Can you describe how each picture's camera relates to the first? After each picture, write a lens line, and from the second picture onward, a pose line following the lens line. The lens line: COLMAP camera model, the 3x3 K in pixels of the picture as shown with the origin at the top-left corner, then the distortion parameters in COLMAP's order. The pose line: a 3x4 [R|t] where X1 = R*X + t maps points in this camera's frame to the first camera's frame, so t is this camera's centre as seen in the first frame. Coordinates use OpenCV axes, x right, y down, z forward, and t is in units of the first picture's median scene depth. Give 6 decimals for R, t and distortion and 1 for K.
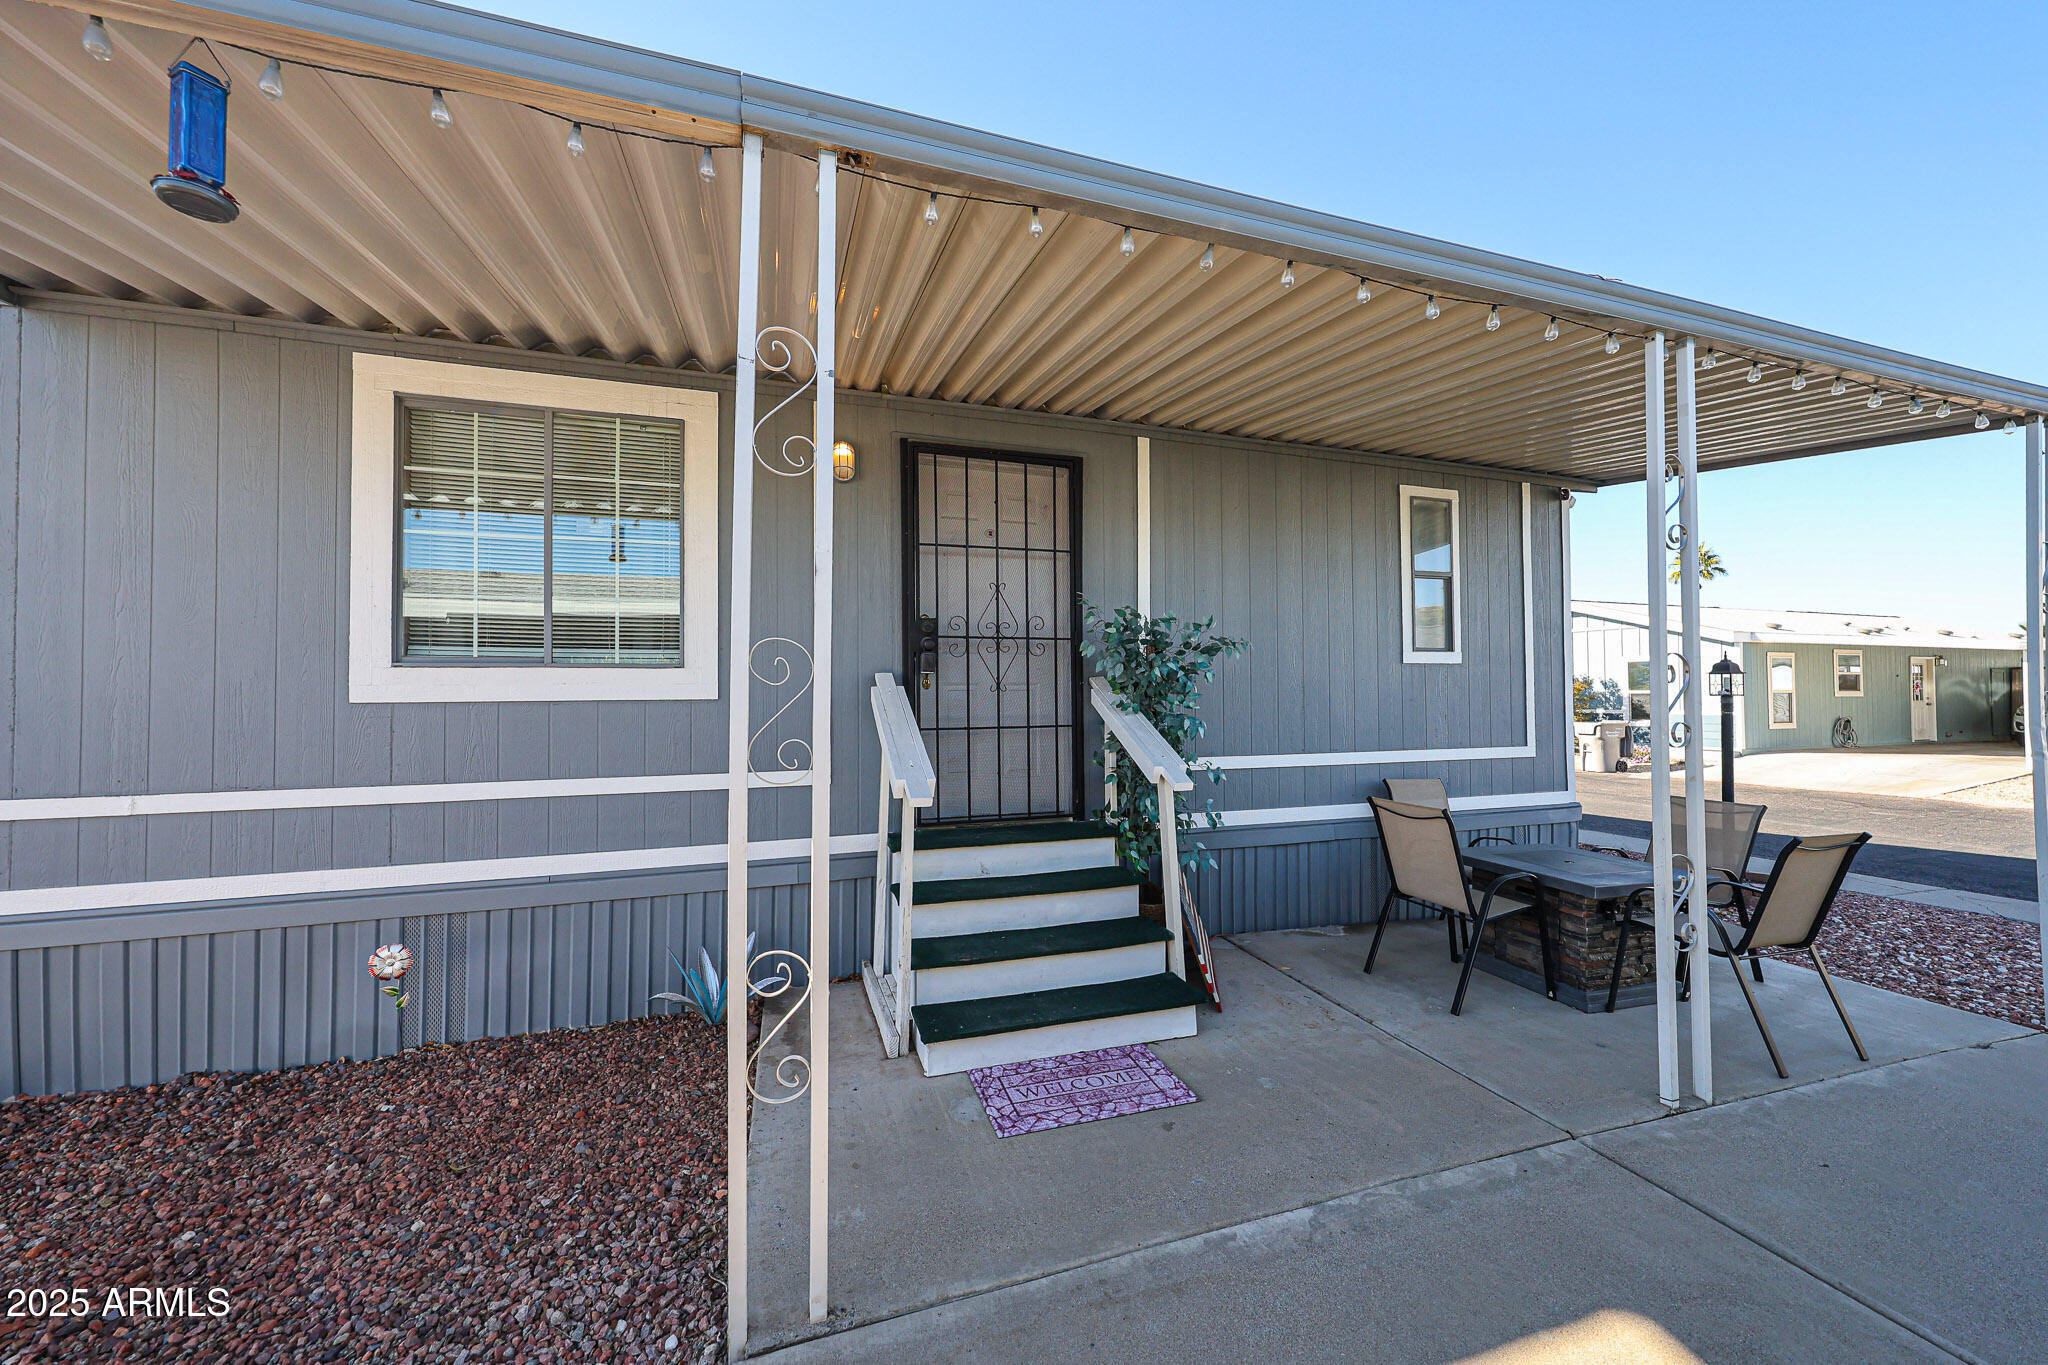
lens RADIAL K [[752.5, 0, 1020.3], [0, 752.5, 678.7], [0, 0, 1]] dist [0.001094, 0.000008]
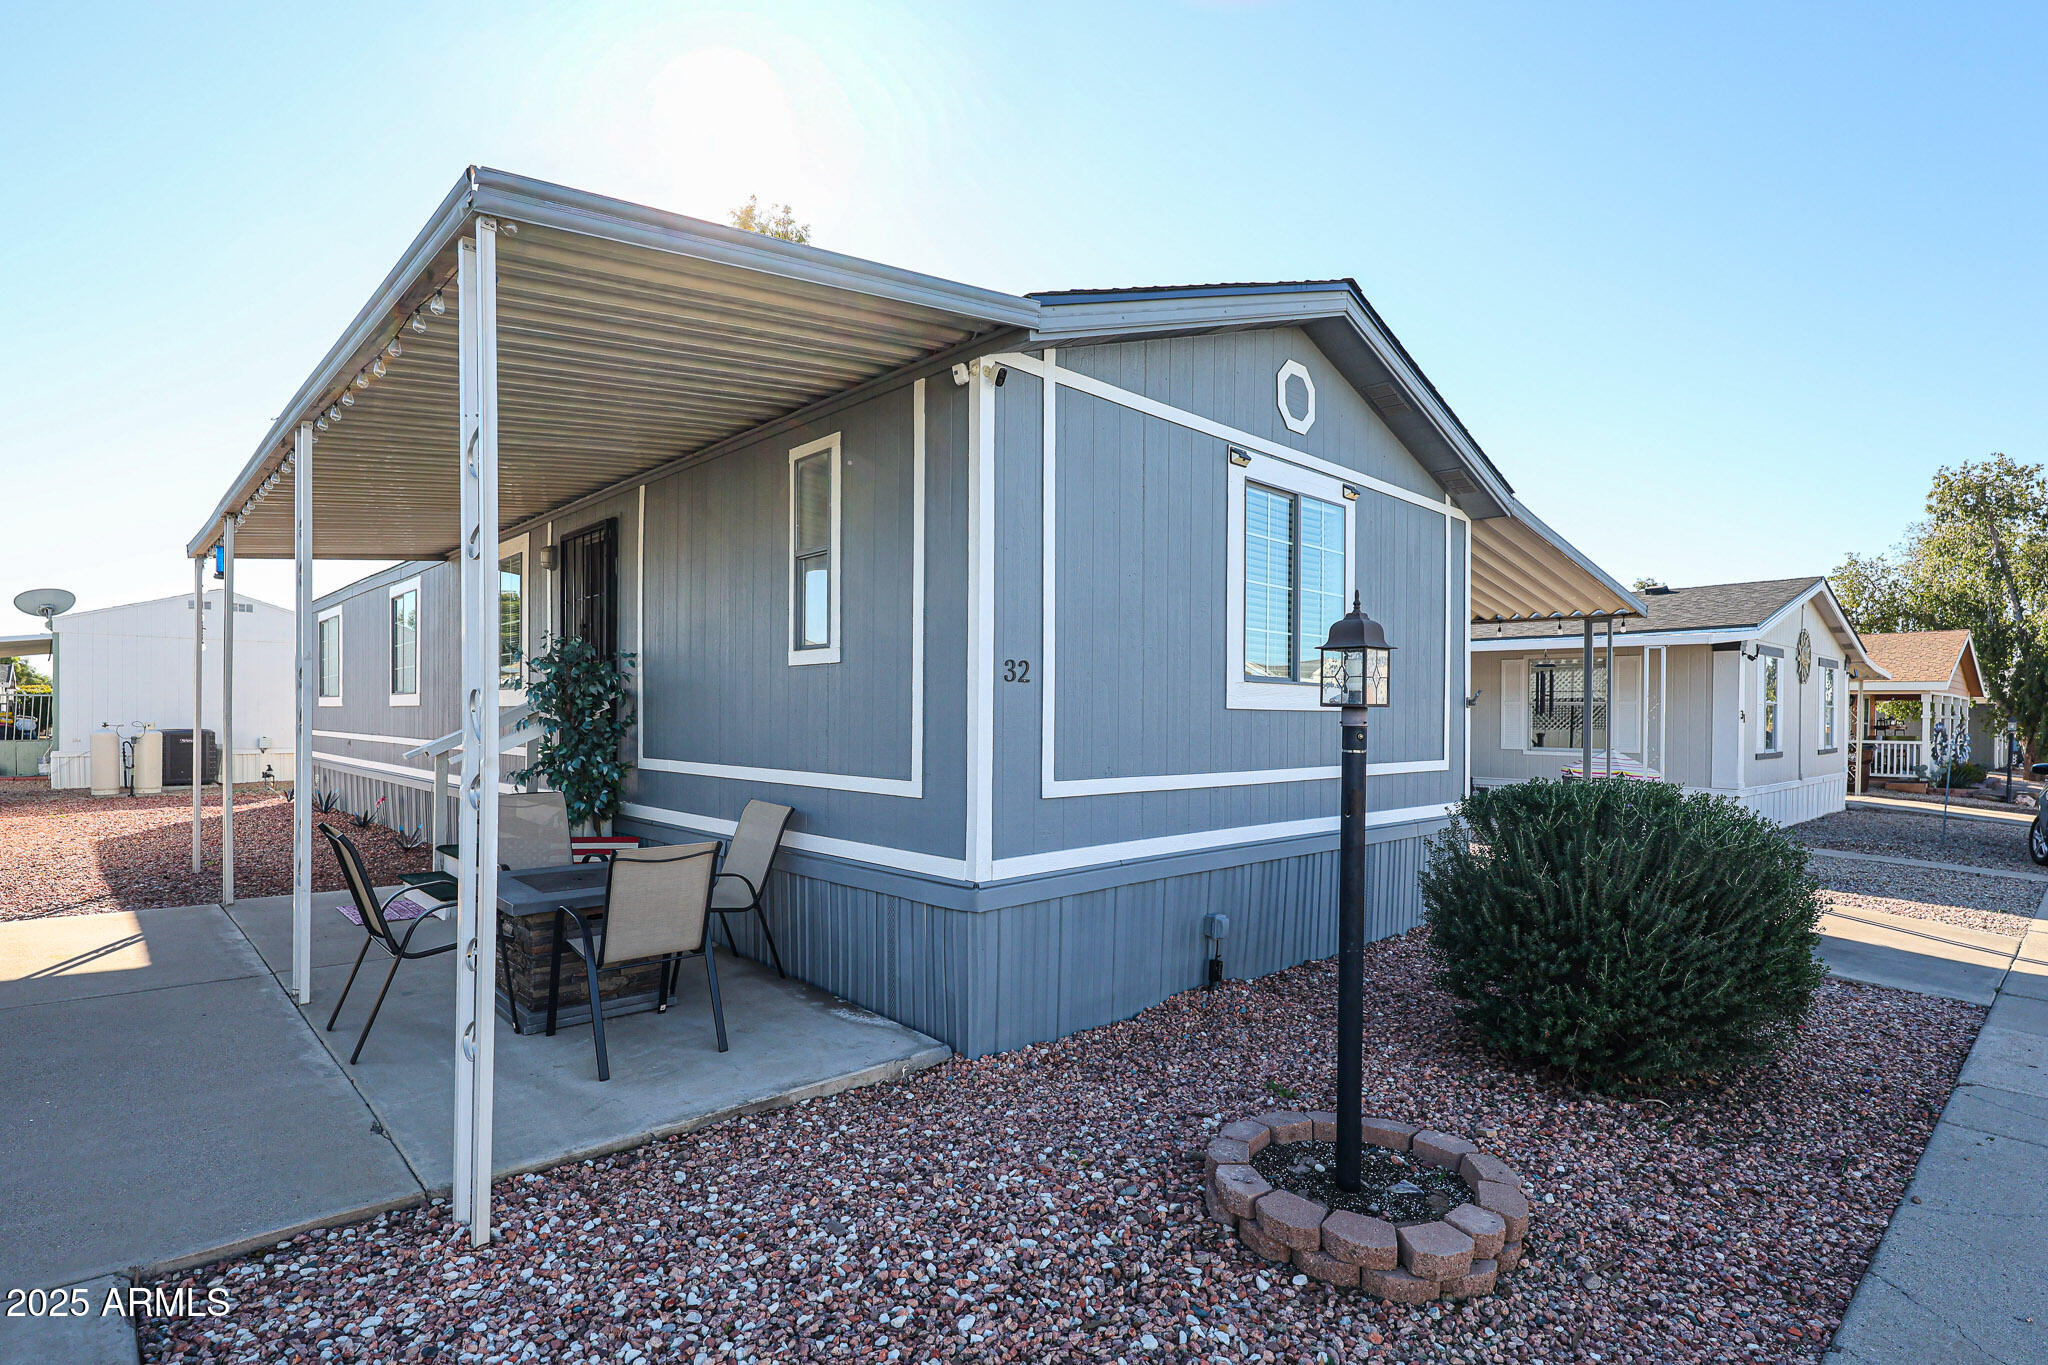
lens RADIAL K [[1125.1, 0, 1021.8], [0, 1125.1, 713.6], [0, 0, 1]] dist [0.027239, 0.000891]
pose [[0.360968, 0.010659, -0.932517, 2.077317], [0.022204, 0.999553, 0.020020, 0.015483], [0.932314, -0.027932, 0.360570, 0.925362]]
